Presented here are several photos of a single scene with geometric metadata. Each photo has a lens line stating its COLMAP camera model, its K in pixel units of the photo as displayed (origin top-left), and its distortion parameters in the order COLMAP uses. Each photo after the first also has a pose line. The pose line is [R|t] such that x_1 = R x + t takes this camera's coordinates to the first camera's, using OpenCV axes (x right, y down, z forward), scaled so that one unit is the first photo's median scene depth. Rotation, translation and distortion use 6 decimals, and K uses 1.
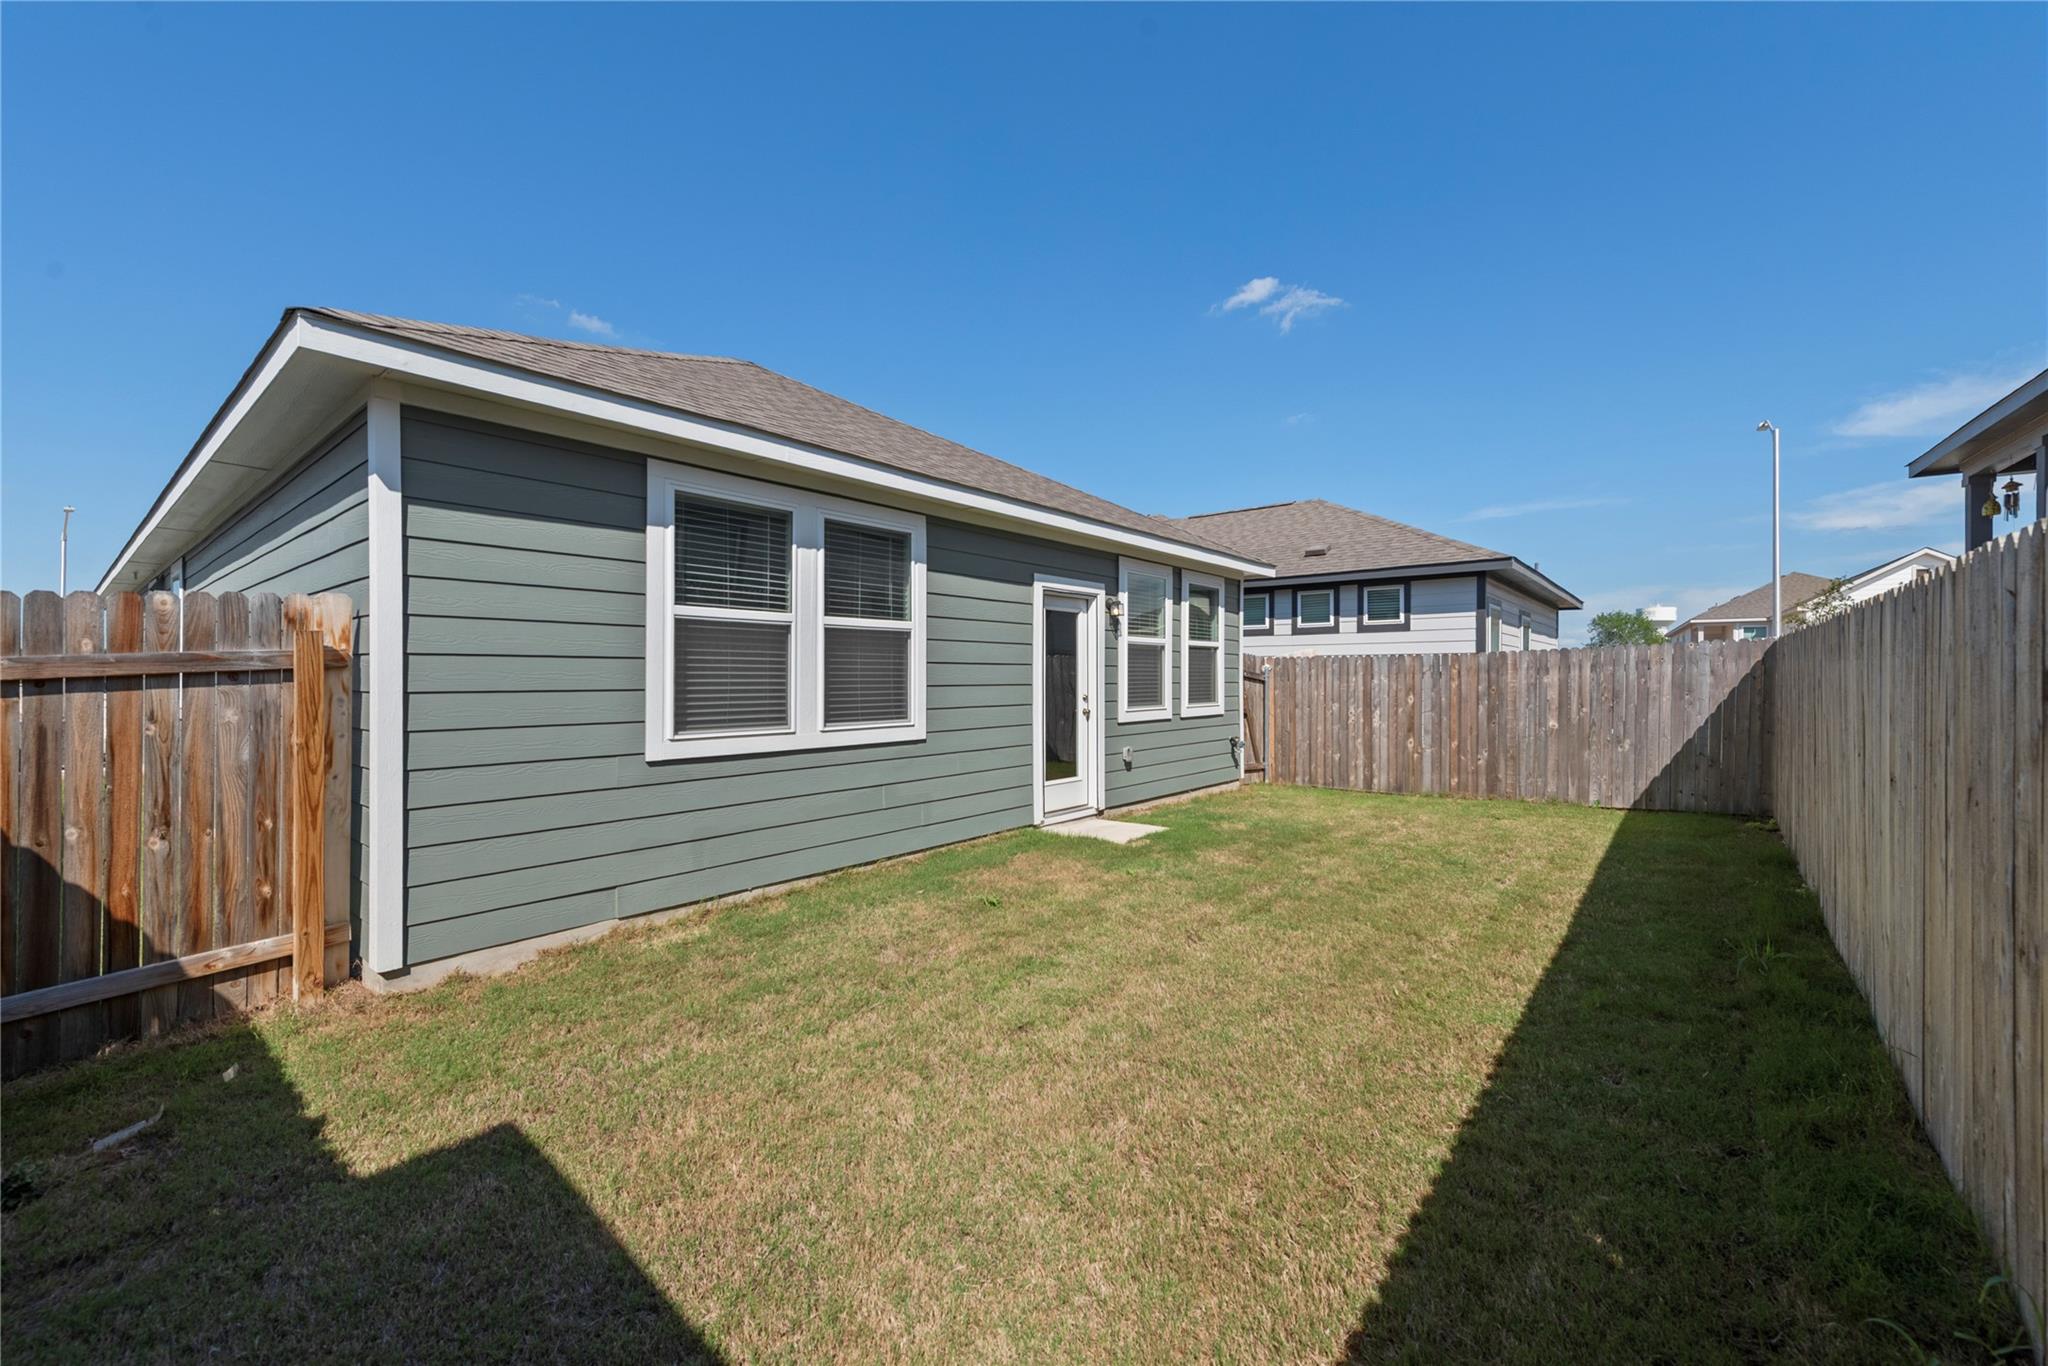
lens RADIAL K [[807.0, 0, 1015.0], [0, 807.0, 678.1], [0, 0, 1]] dist [0.009335, -0.001633]
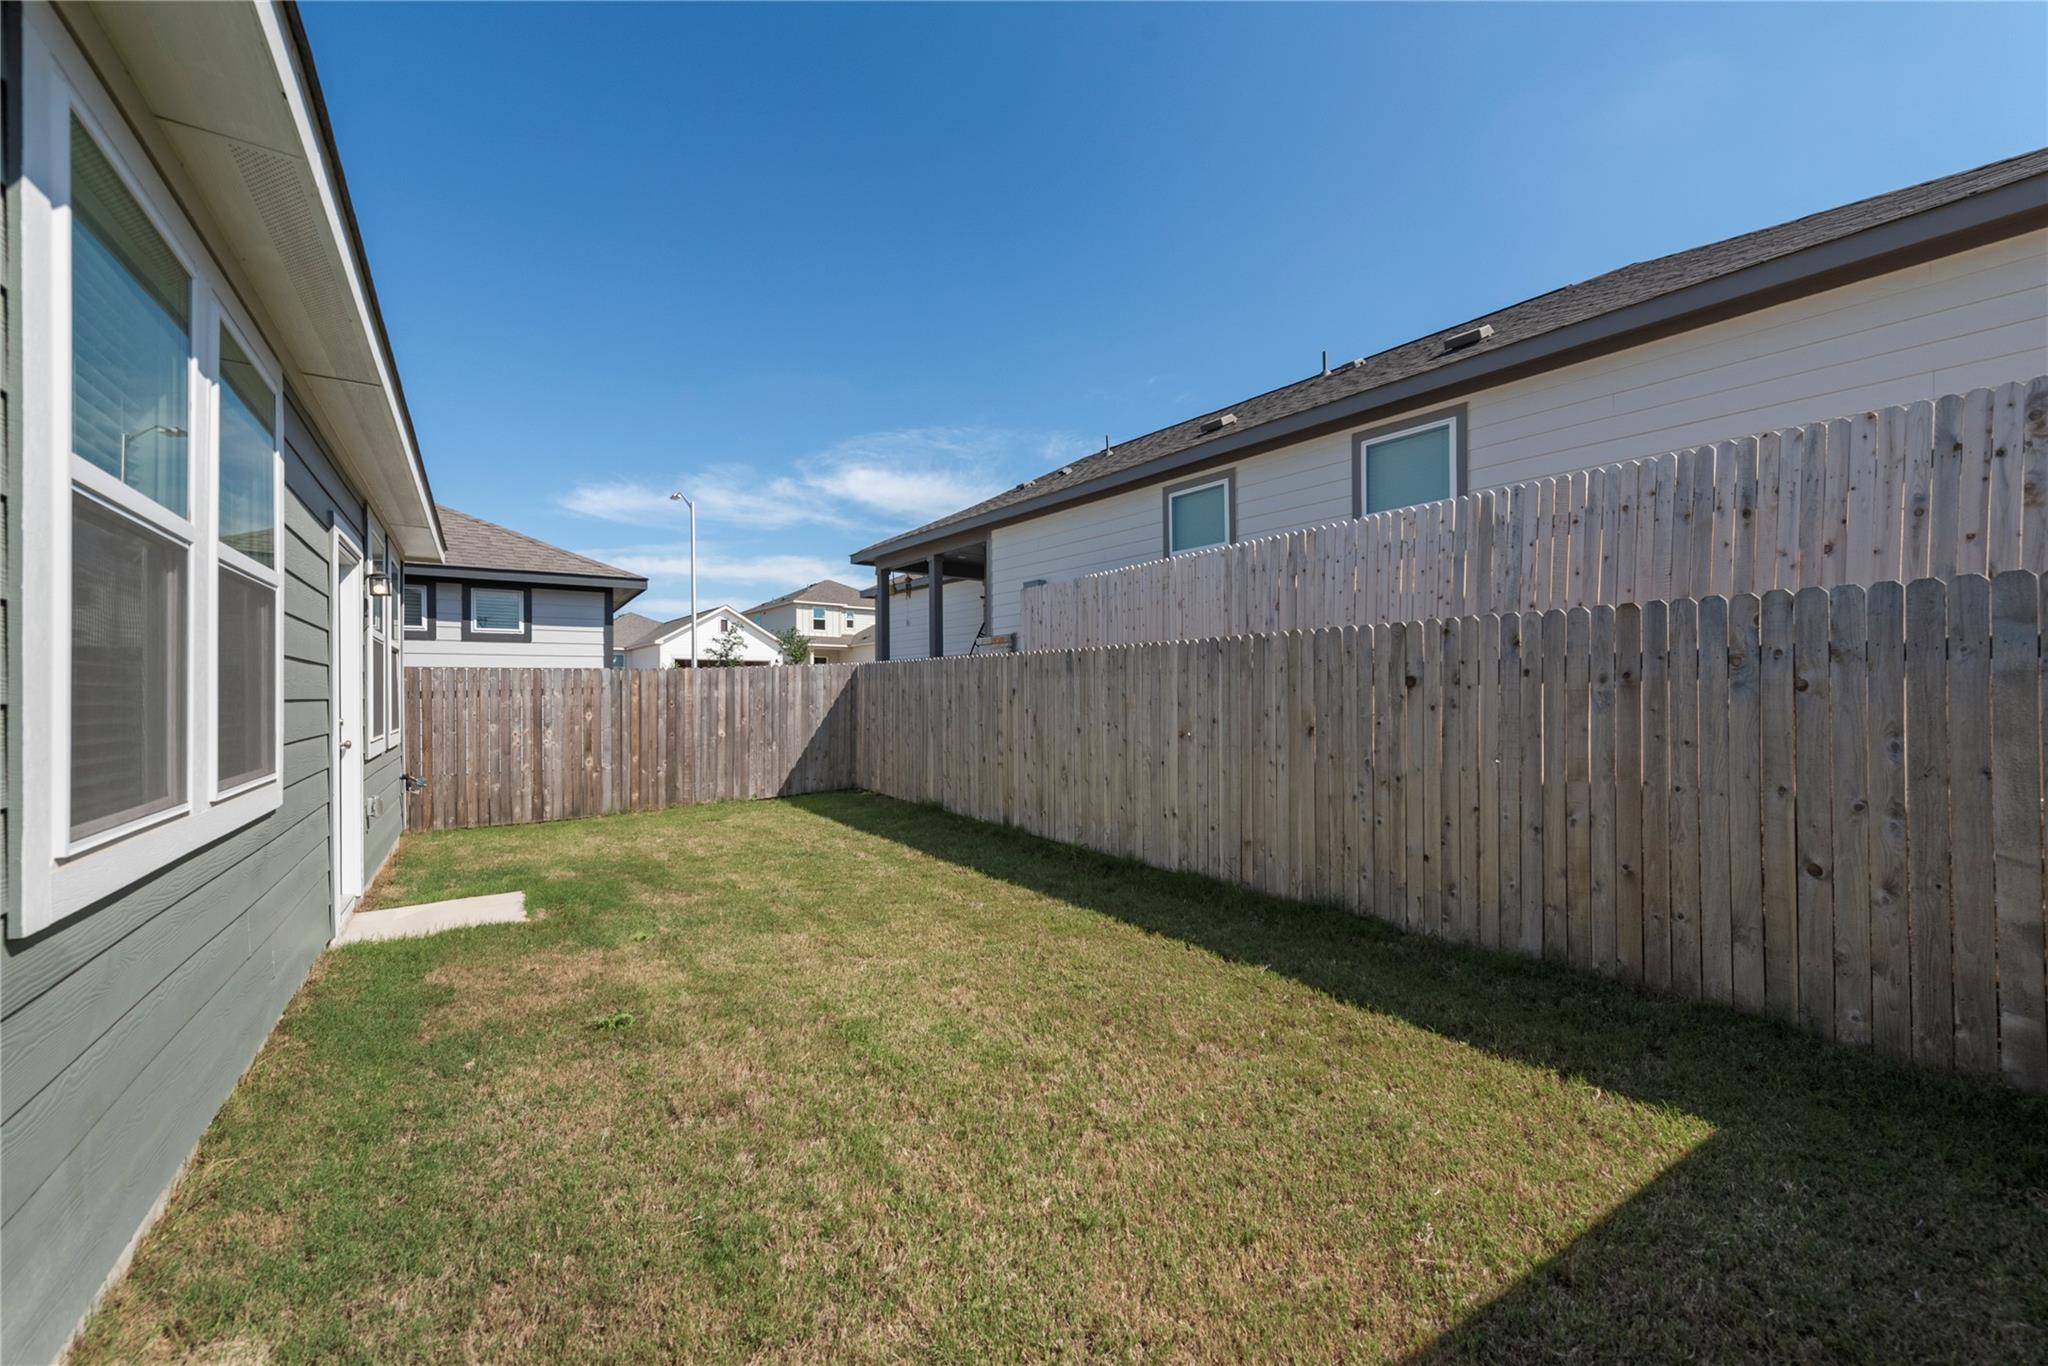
lens RADIAL K [[807.0, 0, 1049.1], [0, 807.0, 685.2], [0, 0, 1]] dist [0.009335, -0.001633]
pose [[0.267373, 0.005671, 0.963576, -0.340189], [0.010189, 0.999910, -0.008712, 0.004999], [-0.963539, 0.012148, 0.267291, 0.276126]]
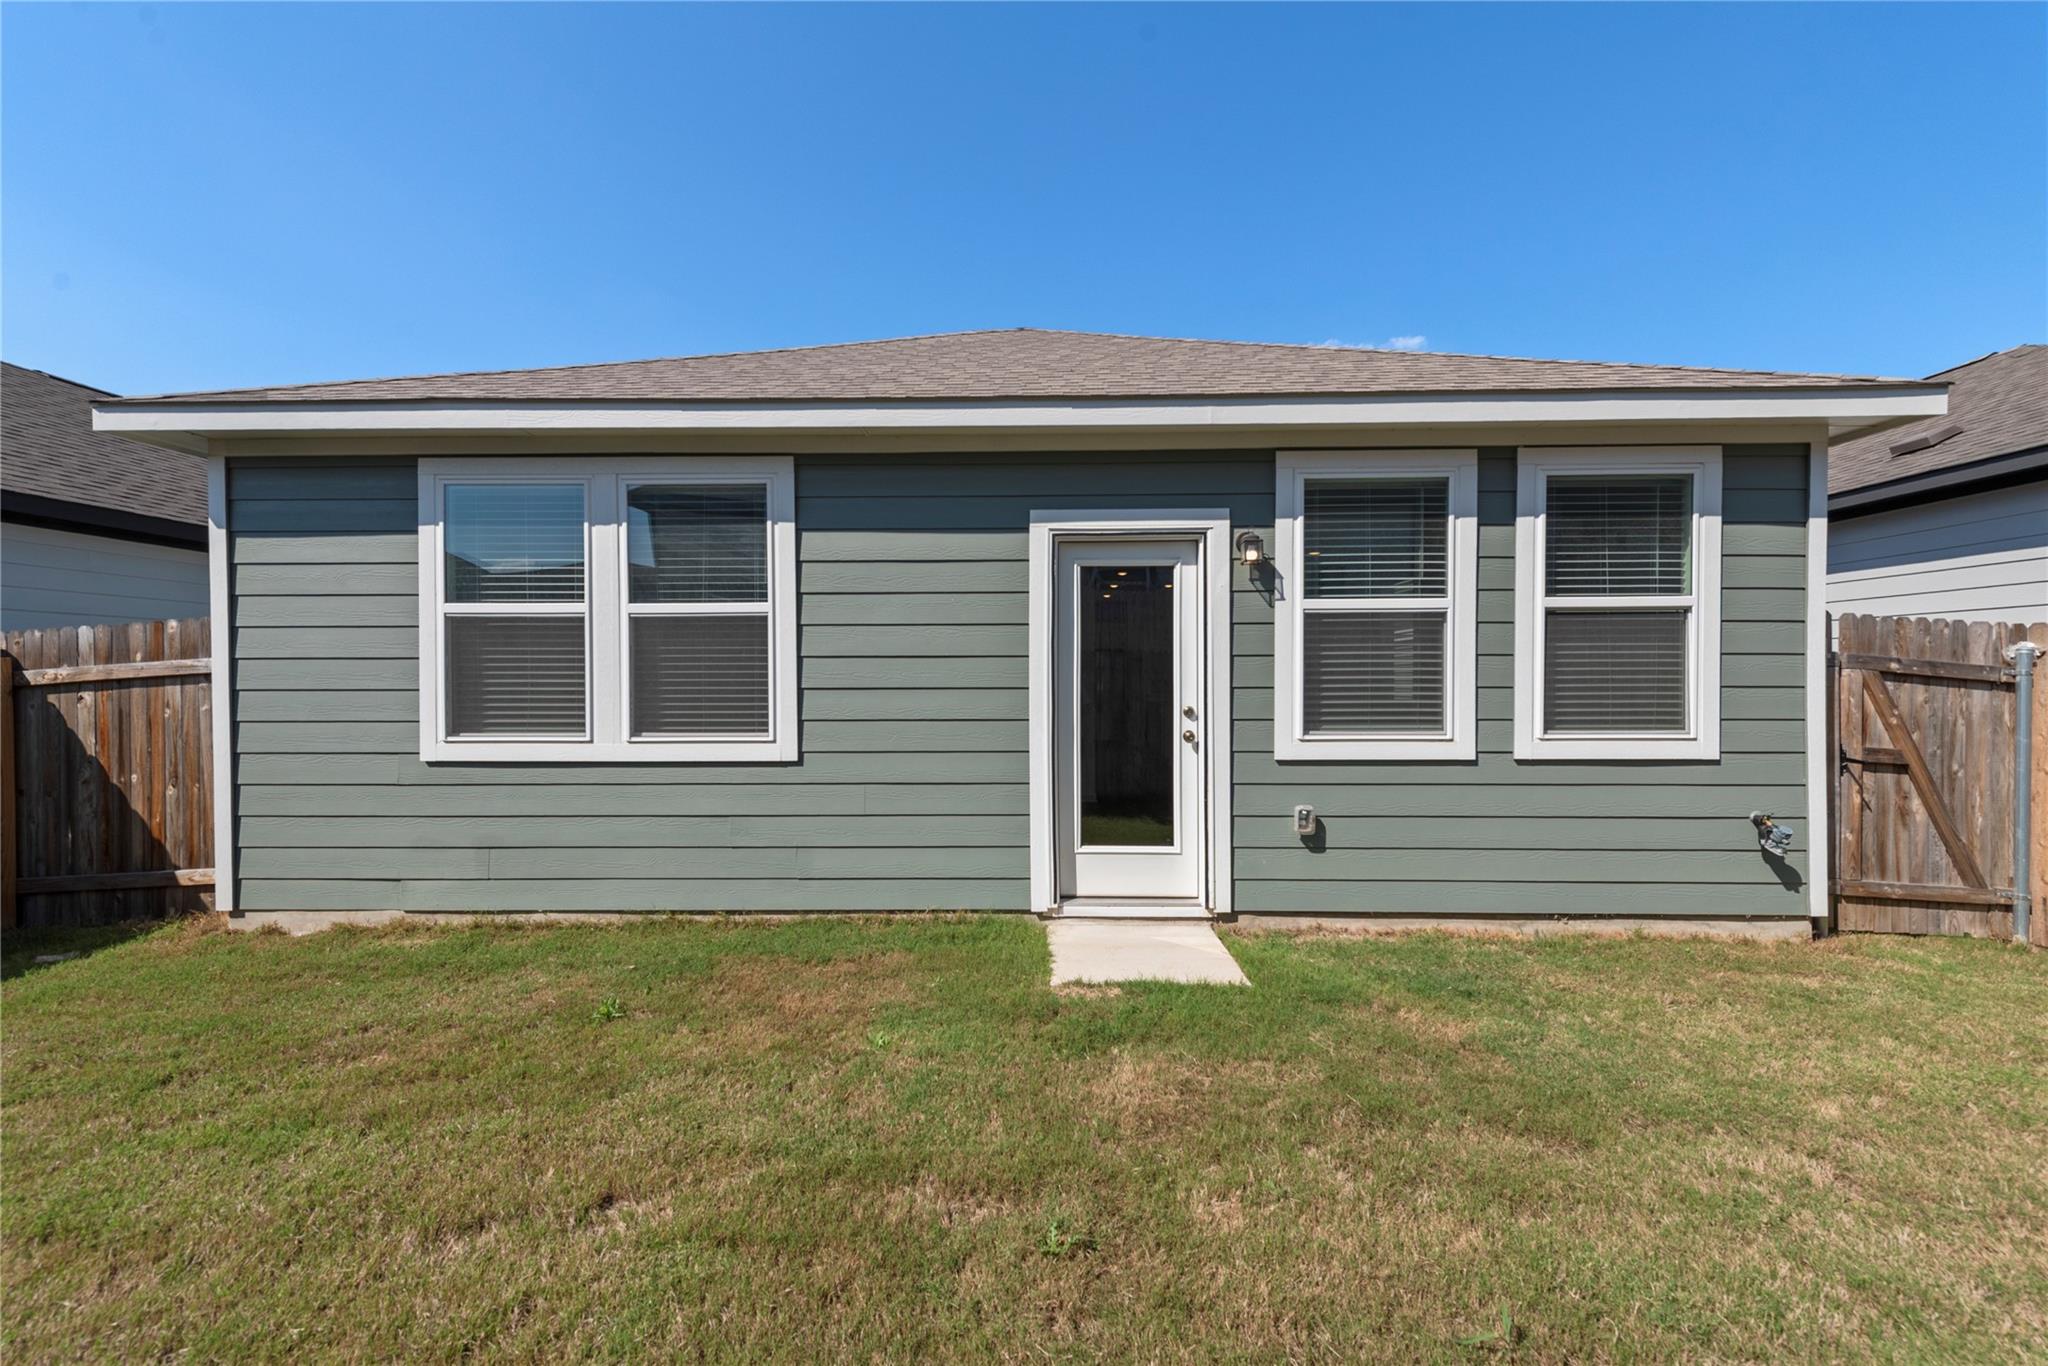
lens RADIAL K [[807.0, 0, 1029.3], [0, 807.0, 683.7], [0, 0, 1]] dist [0.009335, -0.001633]
pose [[0.631736, 0.007616, -0.775146, 0.405310], [0.001074, 0.999942, 0.010700, -0.001758], [0.775183, -0.007592, 0.631691, 0.479958]]
